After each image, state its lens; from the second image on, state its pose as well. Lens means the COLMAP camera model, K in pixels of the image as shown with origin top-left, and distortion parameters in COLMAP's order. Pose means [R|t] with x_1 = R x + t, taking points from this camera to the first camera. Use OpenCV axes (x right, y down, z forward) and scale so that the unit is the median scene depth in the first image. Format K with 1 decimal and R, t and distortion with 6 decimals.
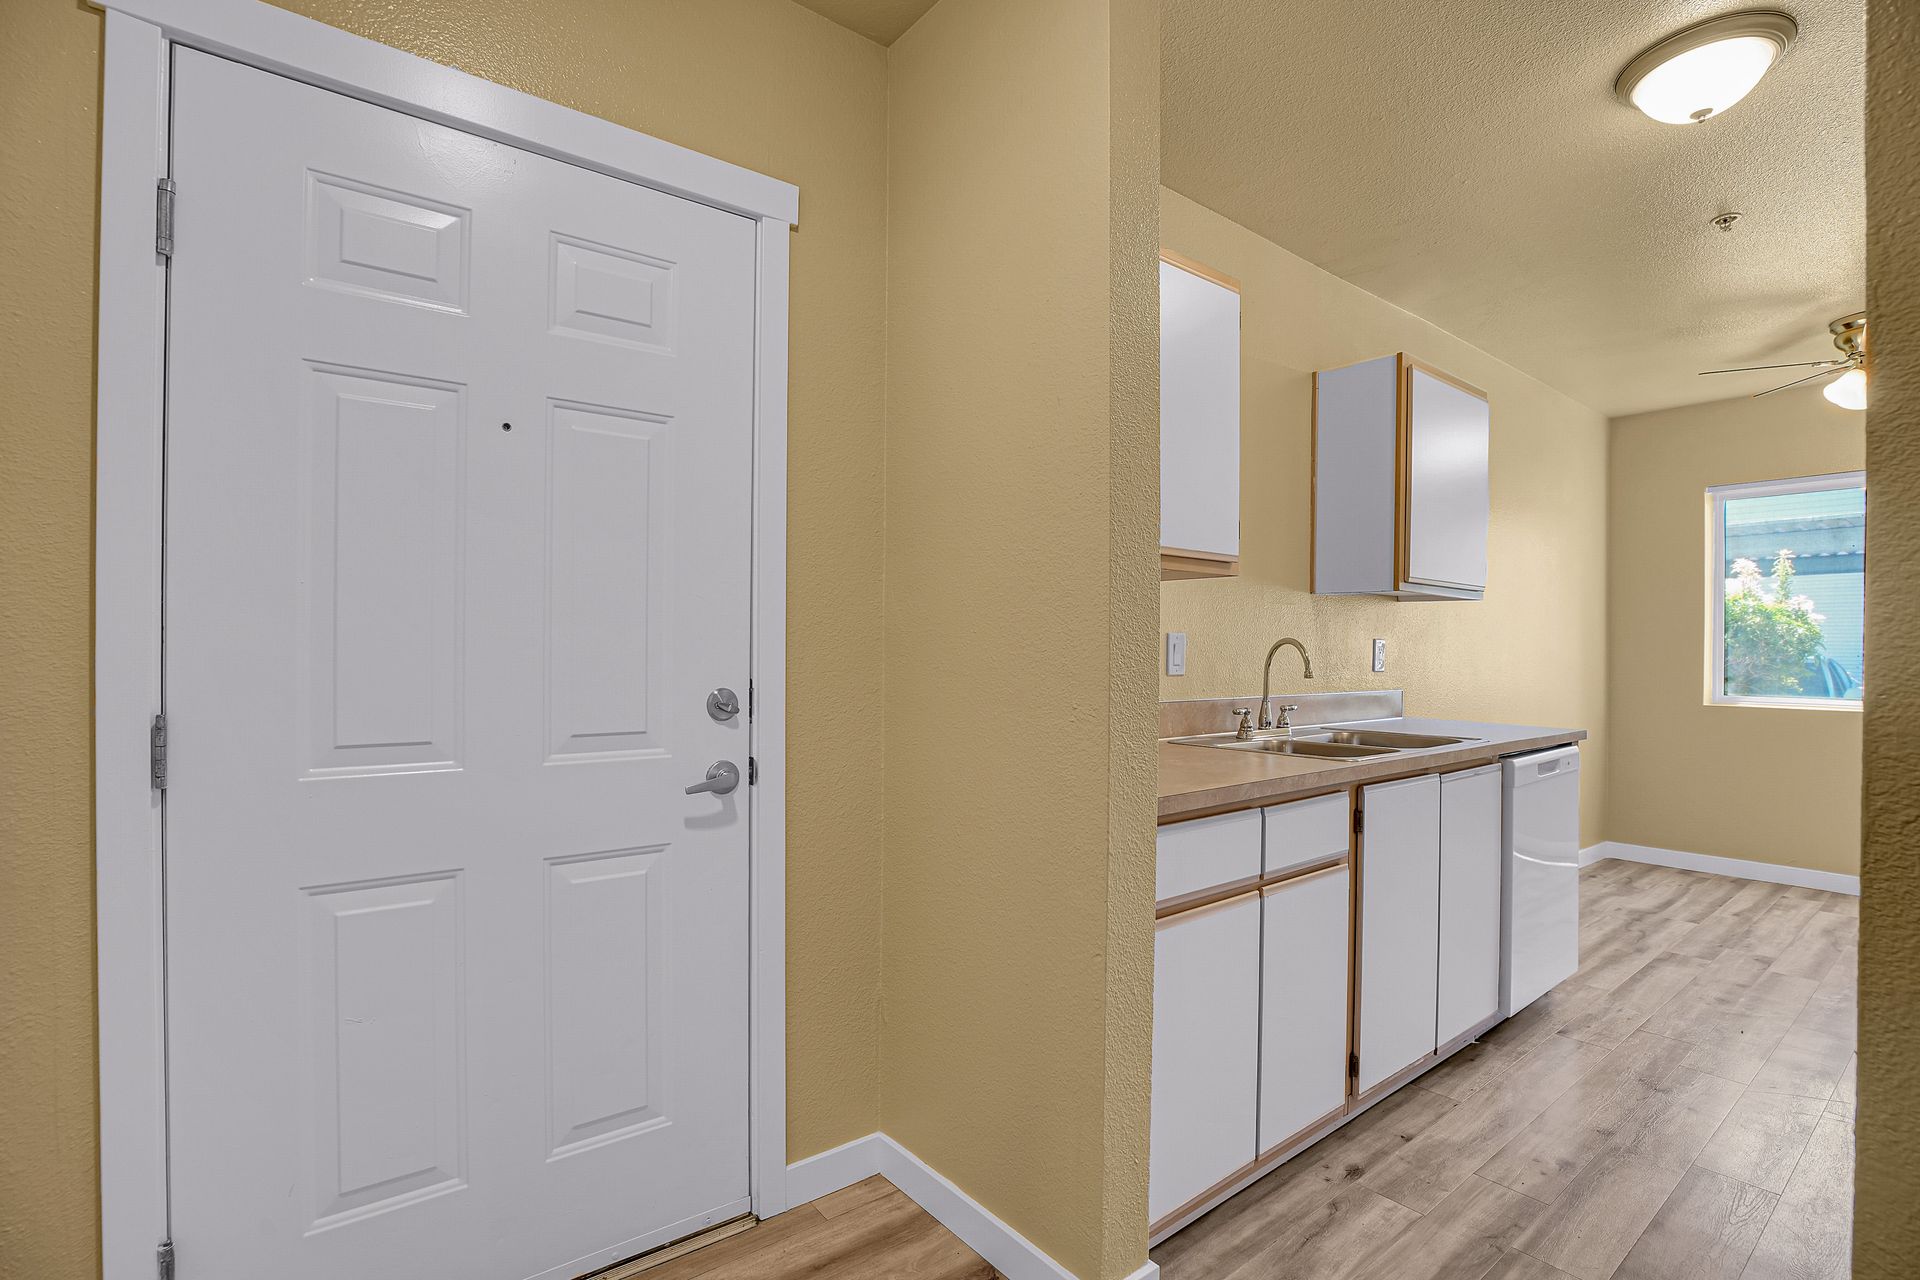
lens RADIAL K [[904.8, 0, 947.1], [0, 904.8, 647.1], [0, 0, 1]] dist [-0.038166, 0.010769]
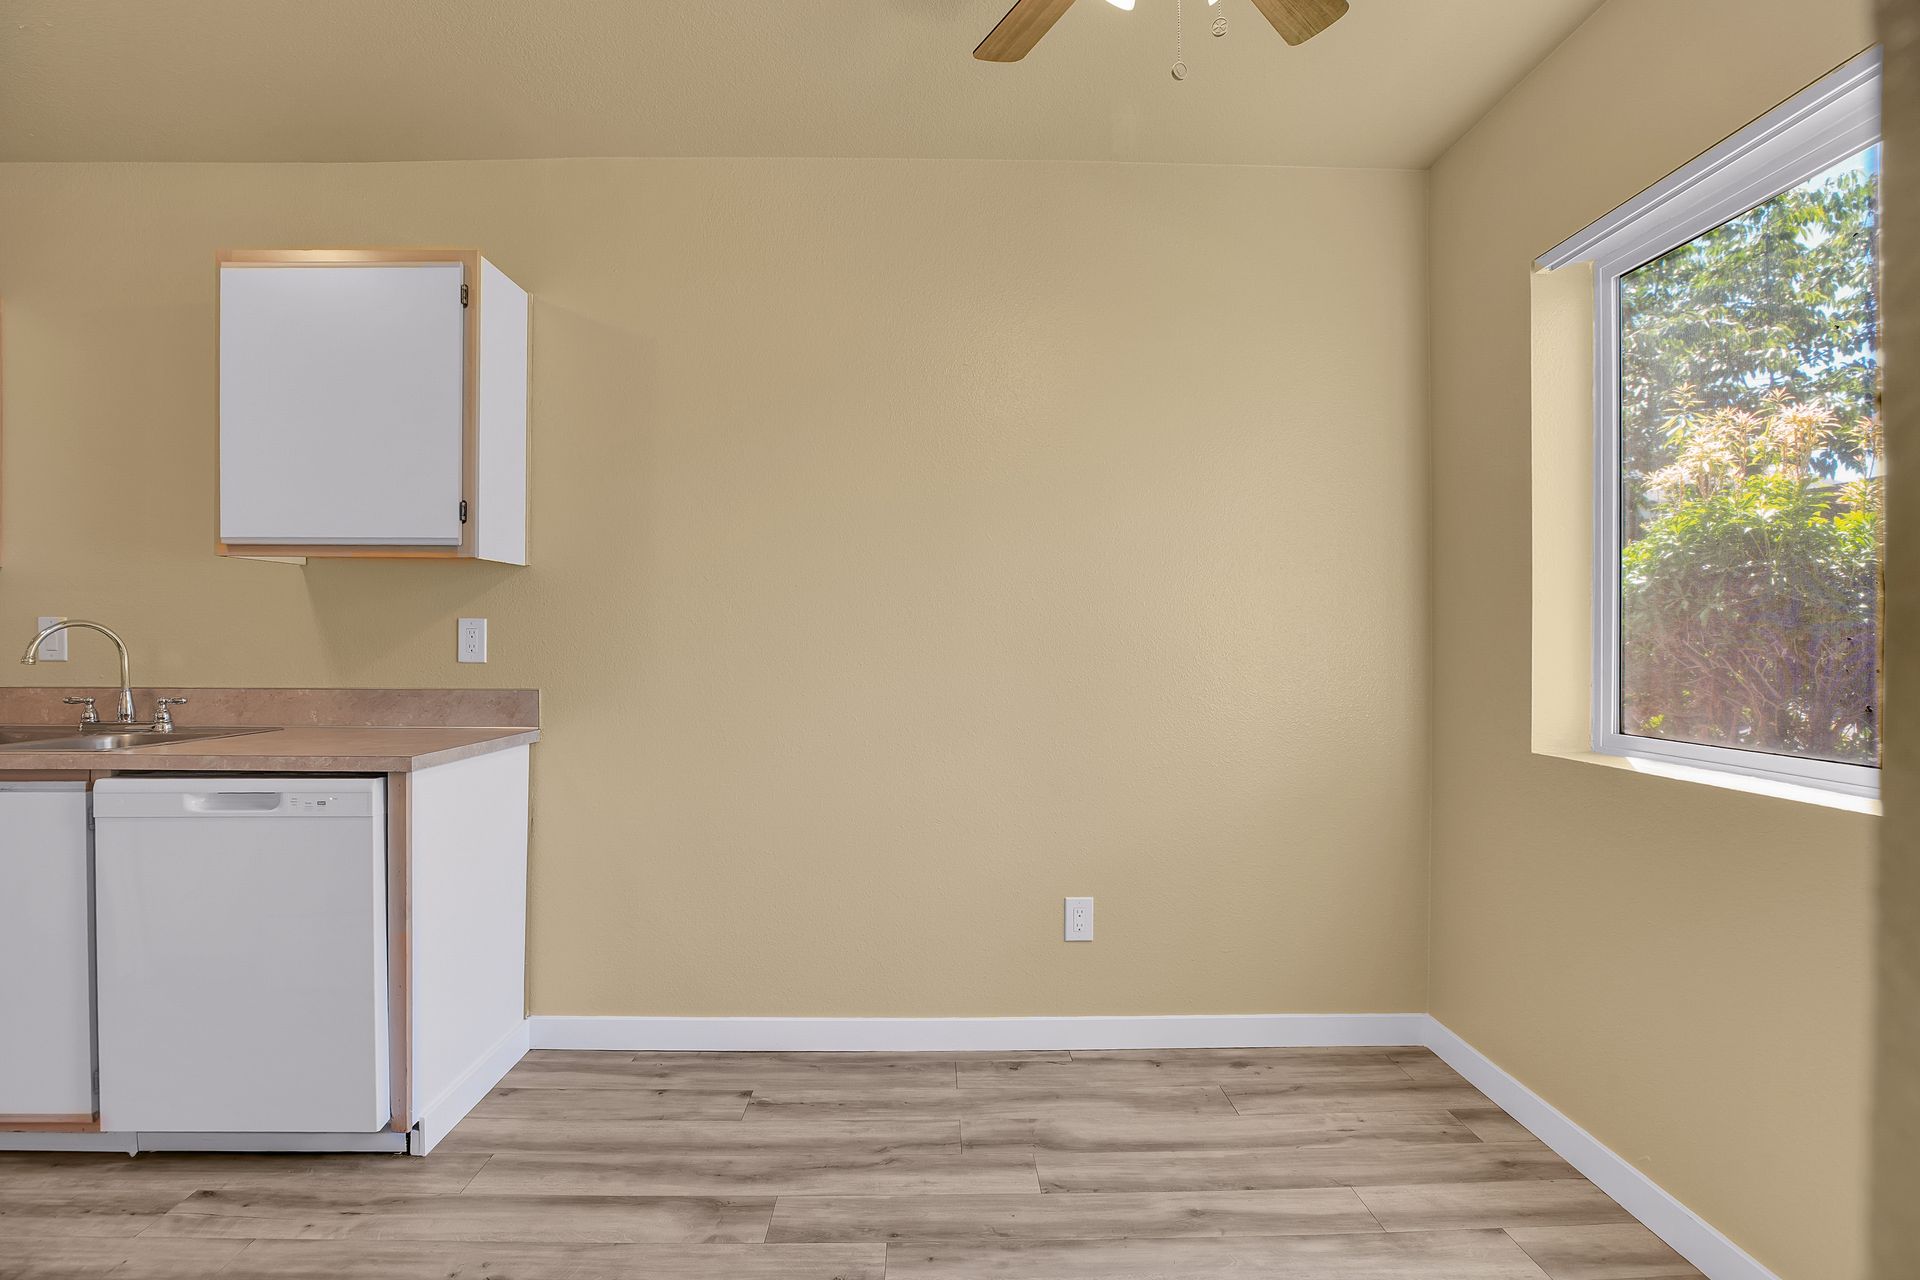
lens RADIAL K [[904.8, 0, 947.1], [0, 904.8, 647.1], [0, 0, 1]] dist [-0.038166, 0.010769]
pose [[0.794387, -0.005052, -0.607391, 1.220609], [0.005131, 0.999986, -0.001605, 0.017340], [0.607391, -0.001841, 0.794401, 0.640478]]
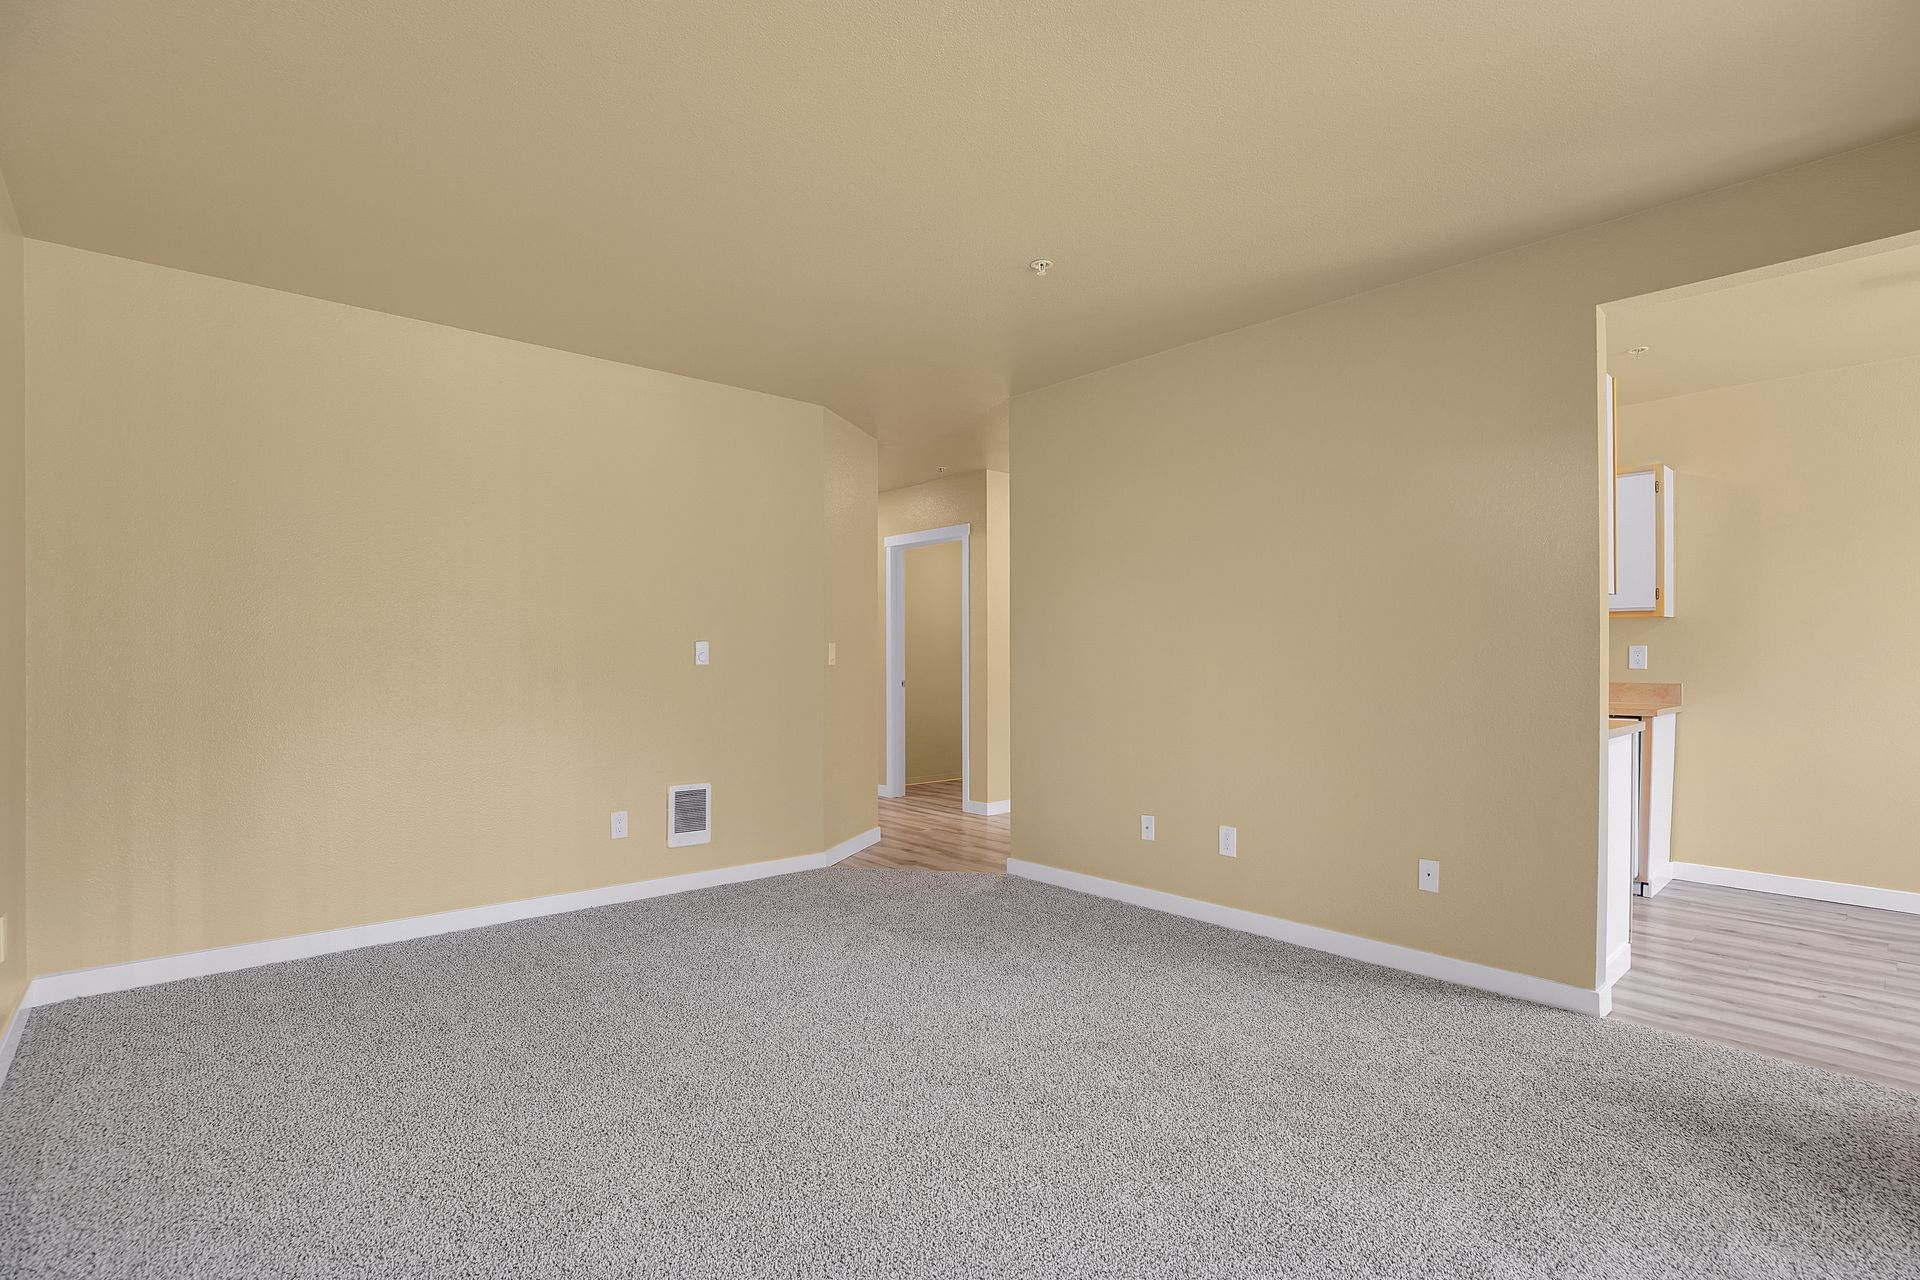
lens RADIAL K [[918.7, 0, 951.5], [0, 918.7, 651.6], [0, 0, 1]] dist [0.000401, 0.000210]
pose [[0.070560, -0.019523, -0.997317, 1.811578], [-0.004815, 0.999790, -0.019912, 0.033322], [0.997496, 0.006207, 0.070451, -0.172010]]
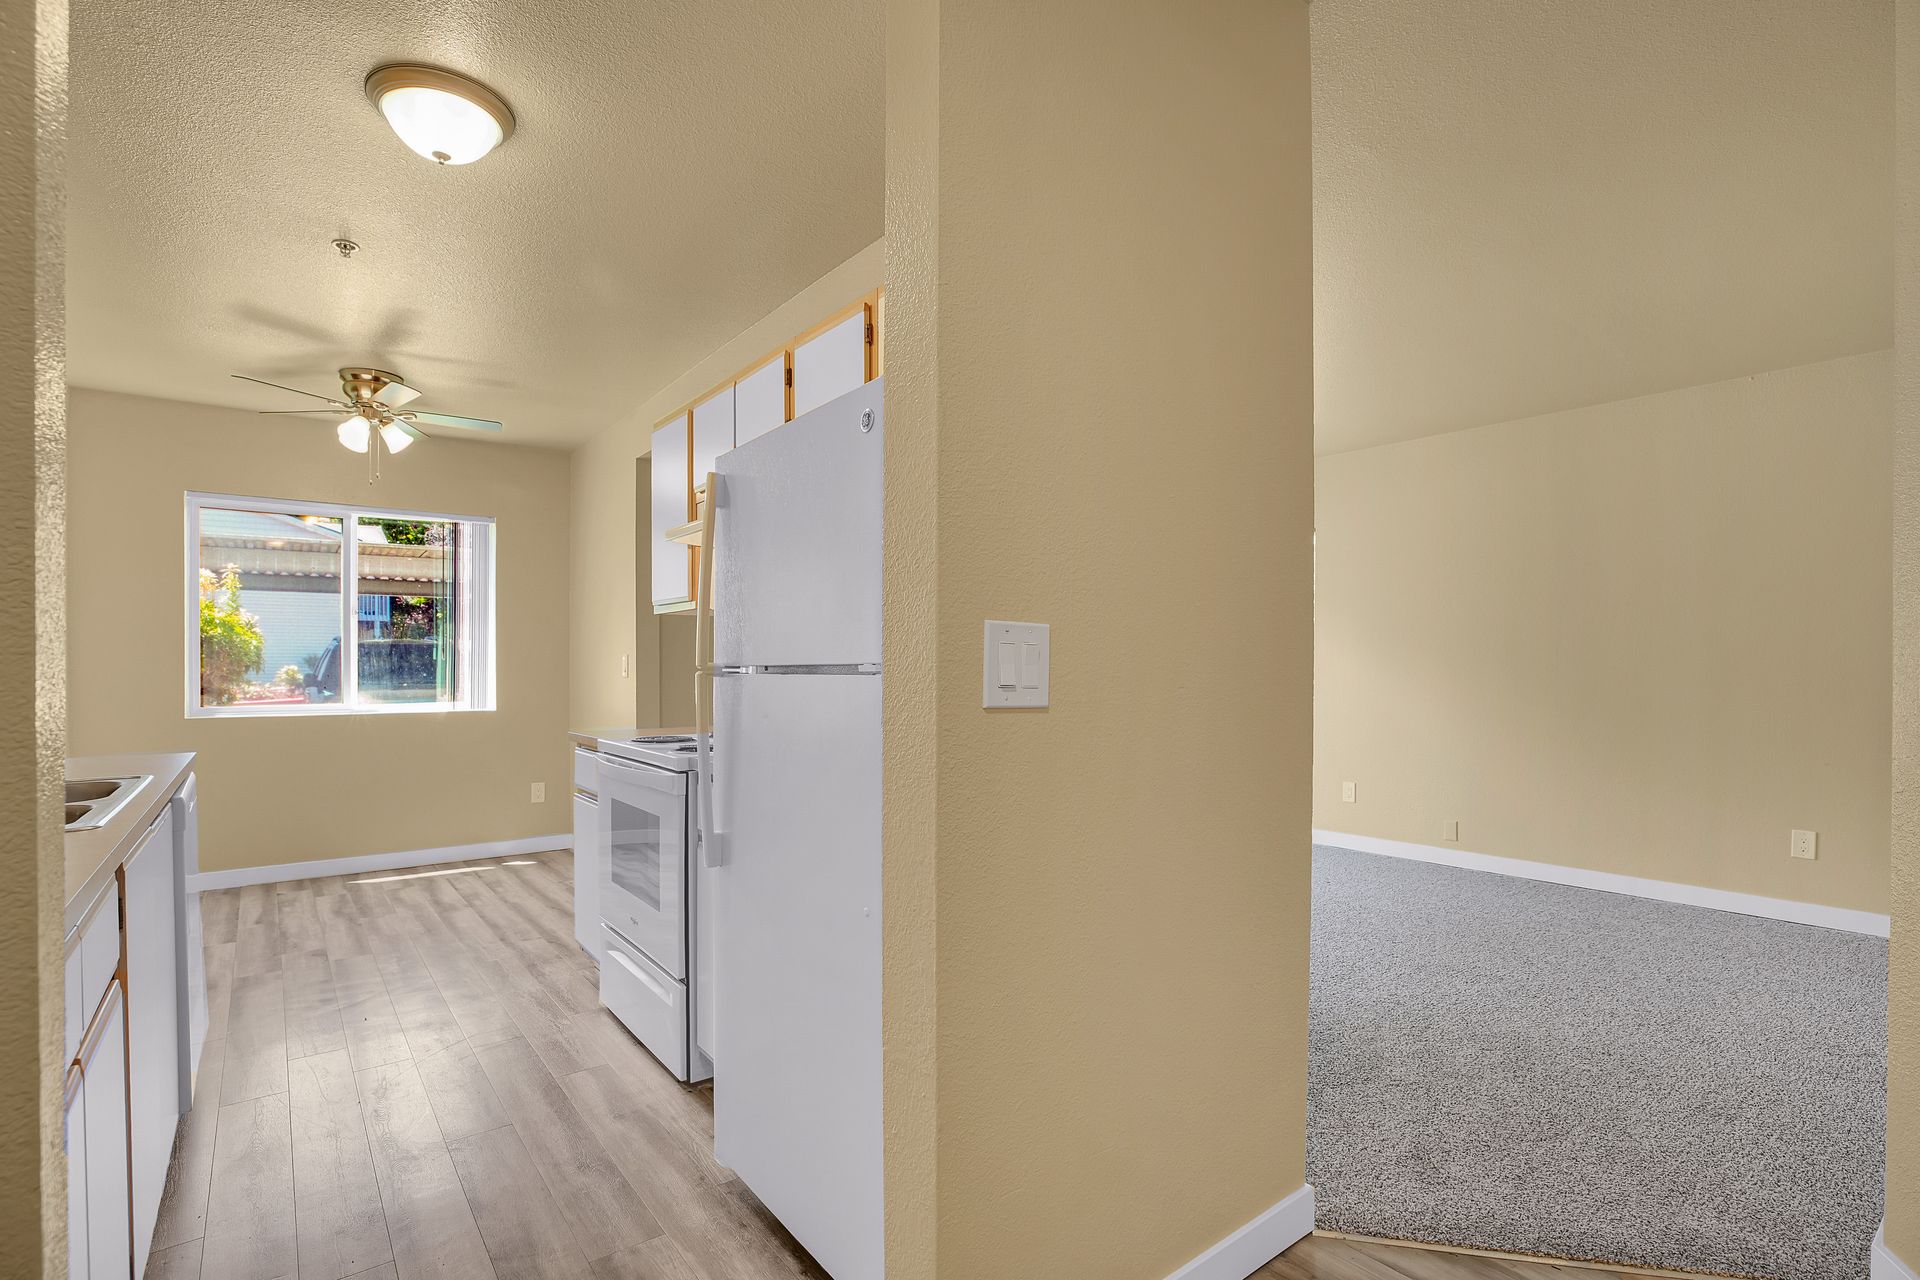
lens RADIAL K [[891.5, 0, 960.0], [0, 891.5, 640.0], [0, 0, 1]] dist [-0.028054, 0.000460]
pose [[-0.003137, 0.021209, 0.999770, -0.124445], [0.004288, 0.999766, -0.021195, 0.006644], [-0.999986, 0.004220, -0.003228, 0.228525]]
